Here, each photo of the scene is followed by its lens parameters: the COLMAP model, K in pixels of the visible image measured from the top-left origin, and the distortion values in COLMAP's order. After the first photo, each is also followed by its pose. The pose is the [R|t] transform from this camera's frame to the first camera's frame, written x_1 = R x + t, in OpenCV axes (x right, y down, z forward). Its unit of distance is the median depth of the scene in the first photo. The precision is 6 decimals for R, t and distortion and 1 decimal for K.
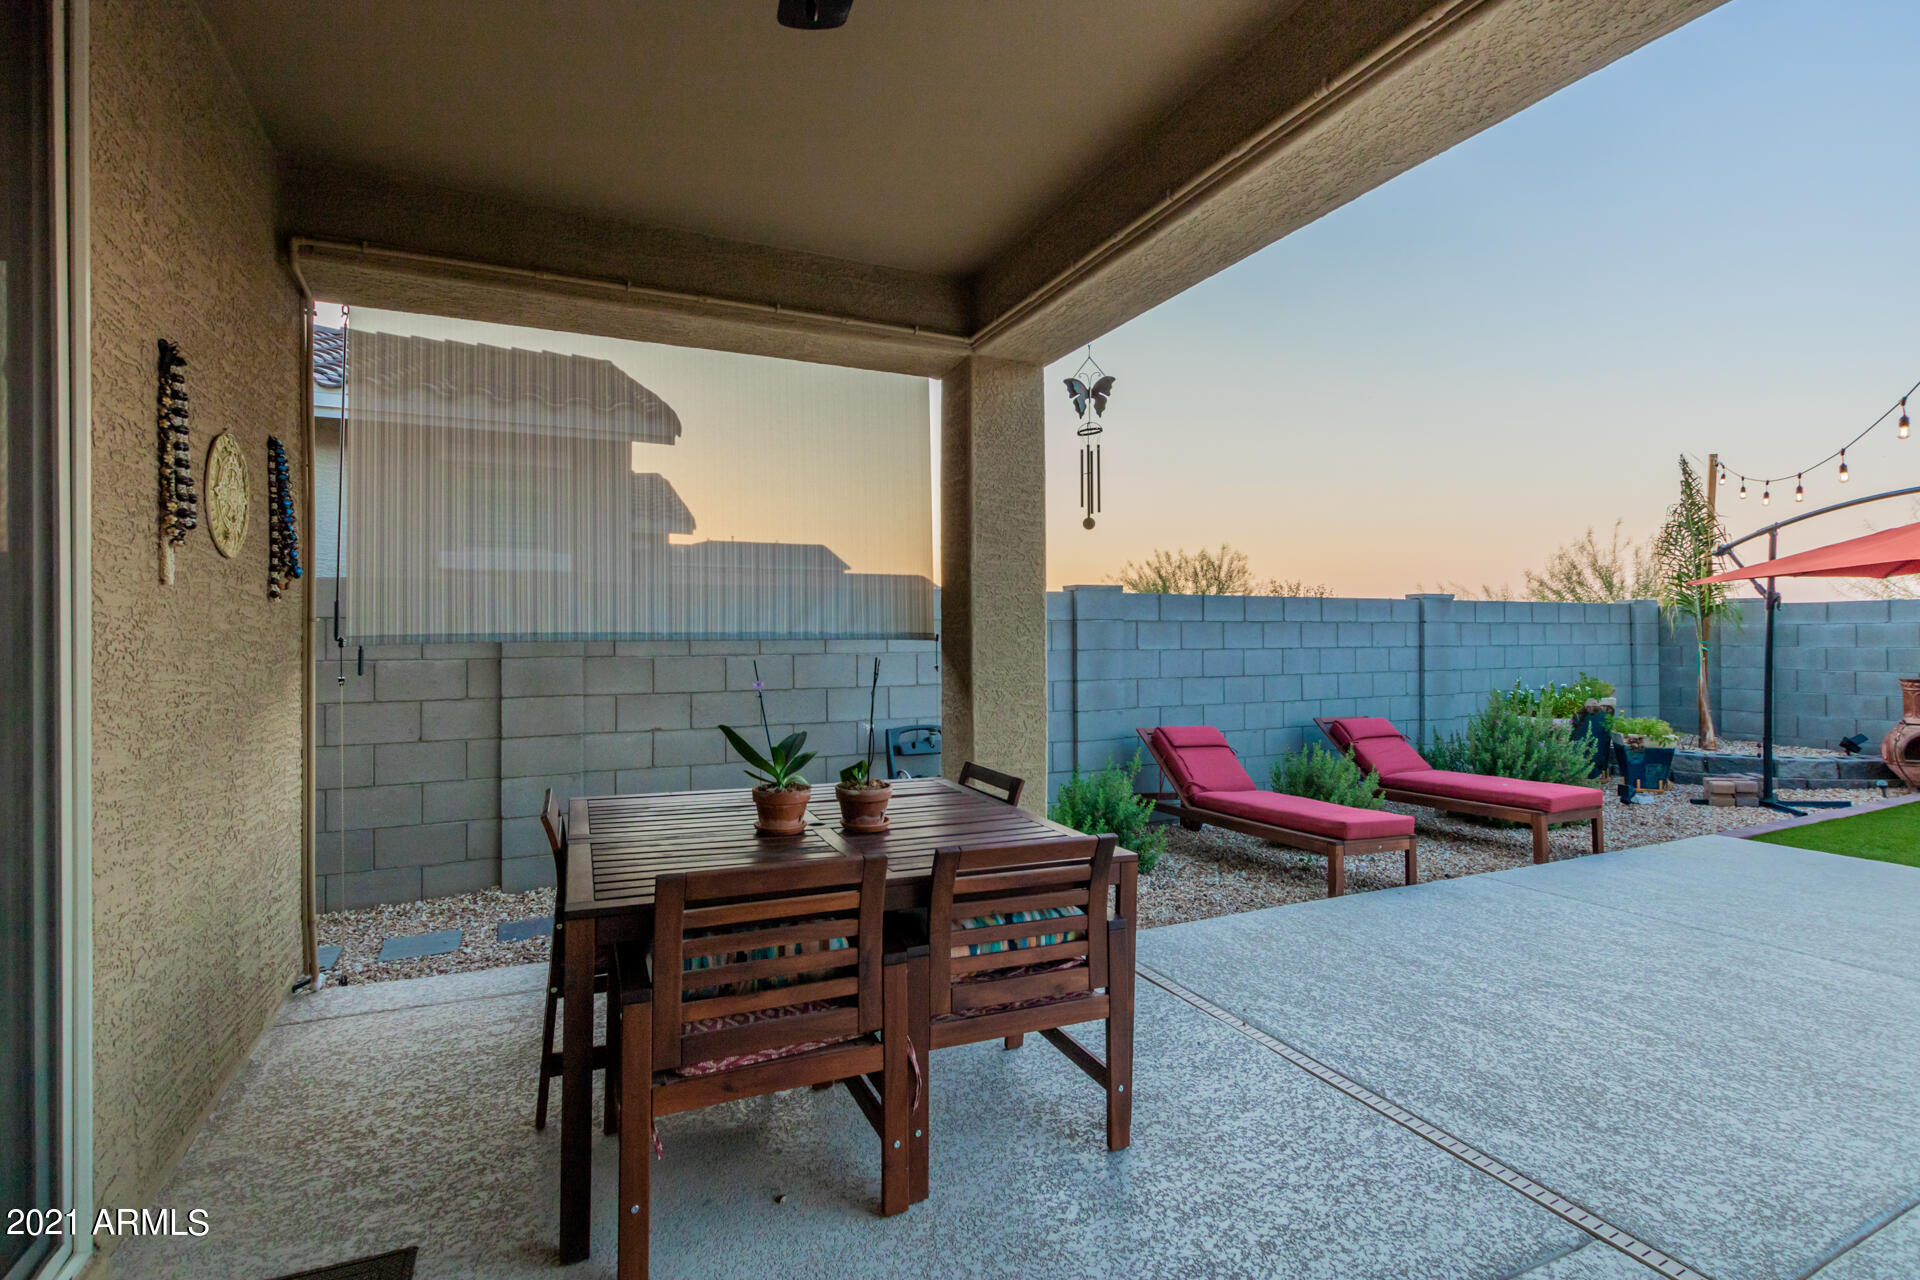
lens RADIAL K [[877.8, 0, 958.7], [0, 877.8, 655.0], [0, 0, 1]] dist [0.002902, -0.000358]
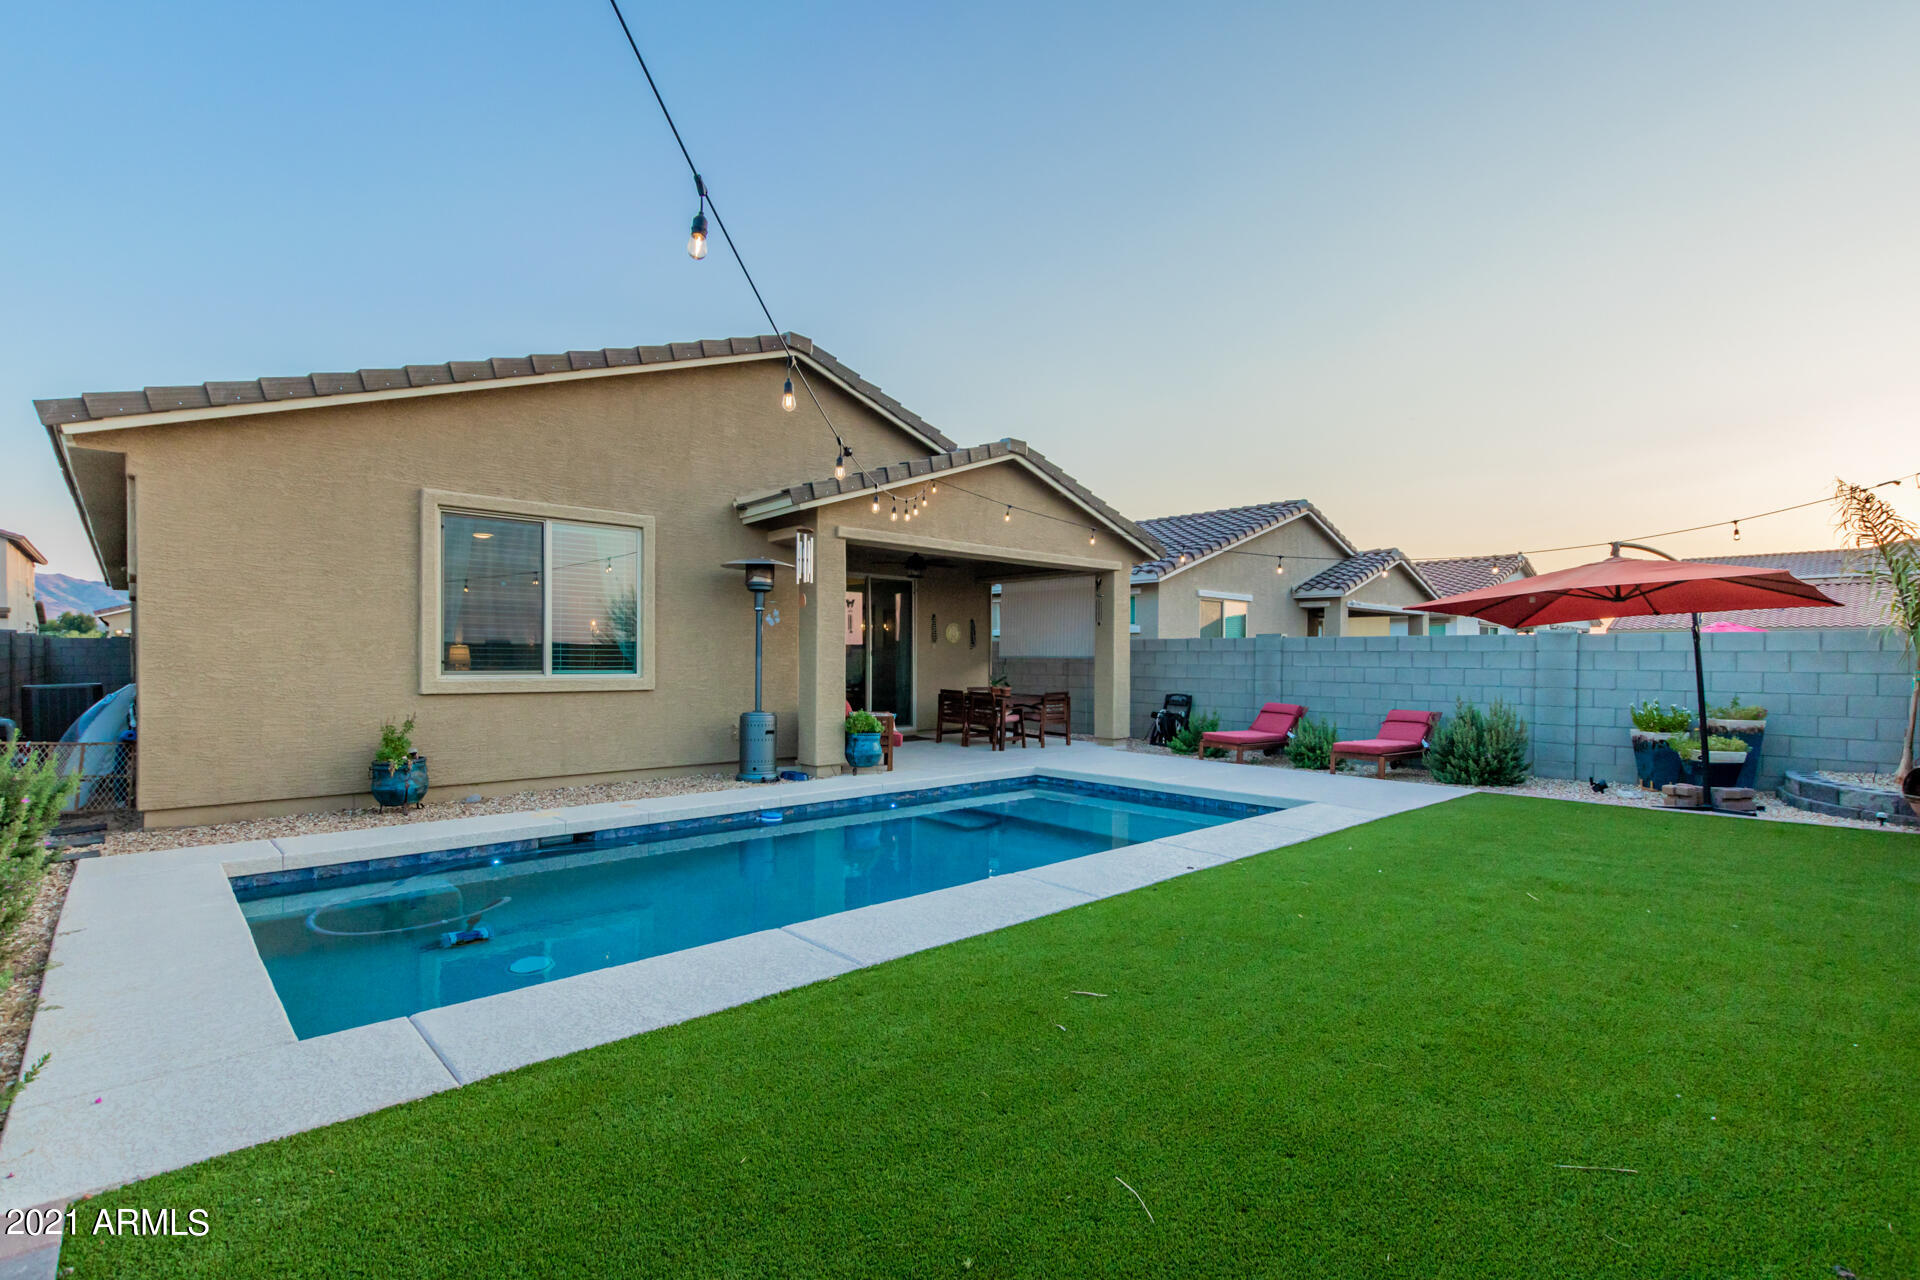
lens RADIAL K [[877.8, 0, 958.7], [0, 877.8, 655.0], [0, 0, 1]] dist [0.002902, -0.000358]
pose [[0.323704, -0.003555, -0.946152, 1.633728], [-0.028083, 0.999516, -0.013363, 0.012876], [0.945742, 0.030896, 0.323447, -0.273791]]
